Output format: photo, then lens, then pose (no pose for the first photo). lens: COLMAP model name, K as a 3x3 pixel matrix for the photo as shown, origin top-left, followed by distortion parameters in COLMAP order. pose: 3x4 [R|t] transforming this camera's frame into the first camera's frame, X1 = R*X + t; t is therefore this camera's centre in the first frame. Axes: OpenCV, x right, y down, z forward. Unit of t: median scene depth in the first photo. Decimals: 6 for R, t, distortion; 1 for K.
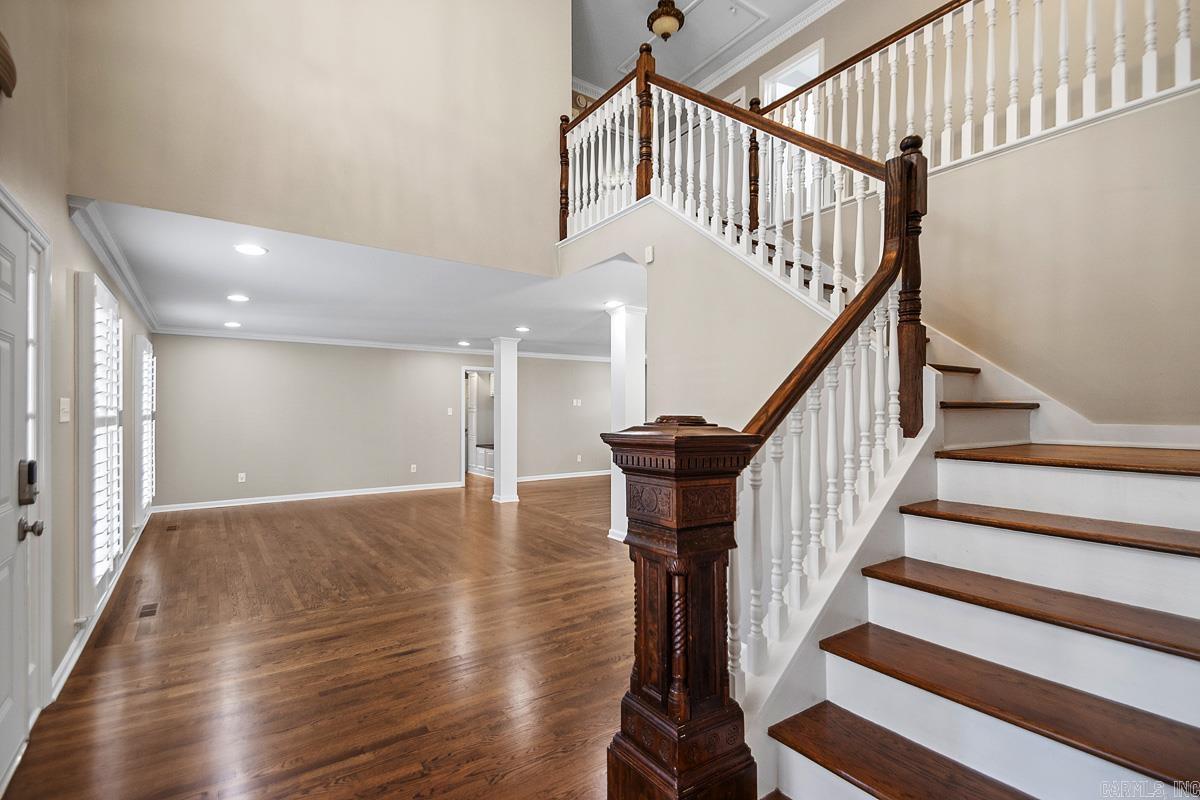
lens RADIAL K [[558.0, 0, 603.0], [0, 558.0, 405.7], [0, 0, 1]] dist [0.025003, -0.011330]
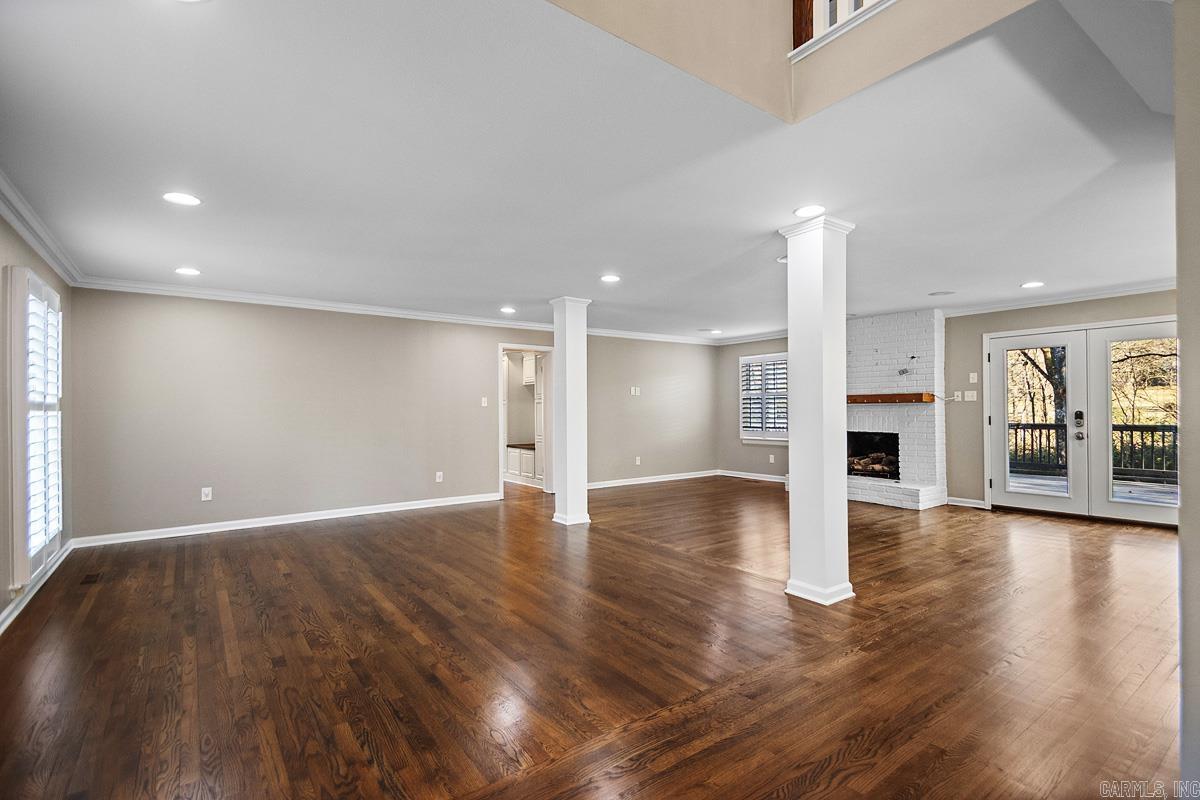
lens RADIAL K [[558.0, 0, 597.9], [0, 558.0, 404.3], [0, 0, 1]] dist [0.025003, -0.011330]
pose [[0.999915, -0.006336, 0.011379, -0.192436], [0.006320, 0.999979, 0.001379, 0.020794], [-0.011388, -0.001307, 0.999934, 0.351722]]
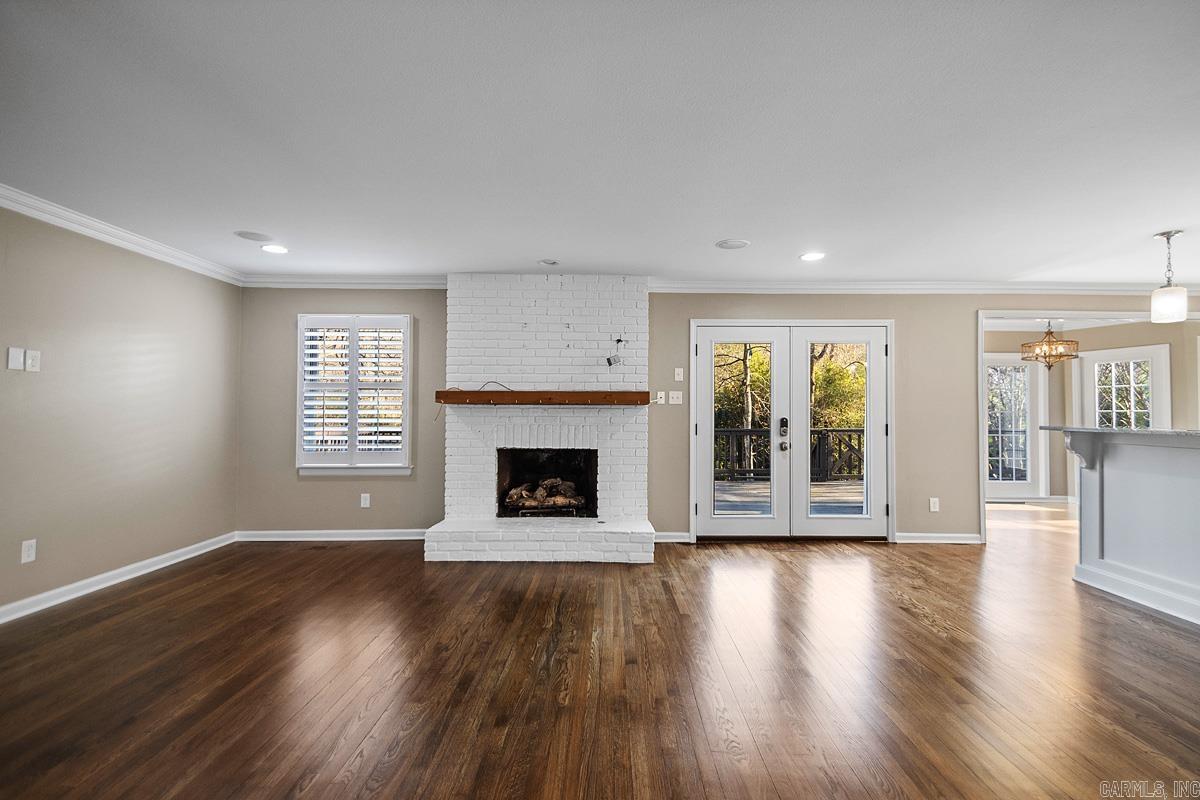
lens RADIAL K [[558.0, 0, 597.2], [0, 558.0, 396.0], [0, 0, 1]] dist [0.025003, -0.011330]
pose [[0.565350, 0.026069, 0.824439, -0.212508], [-0.012923, 0.999658, -0.022748, 0.028509], [-0.824750, 0.002207, 0.565493, 1.033833]]
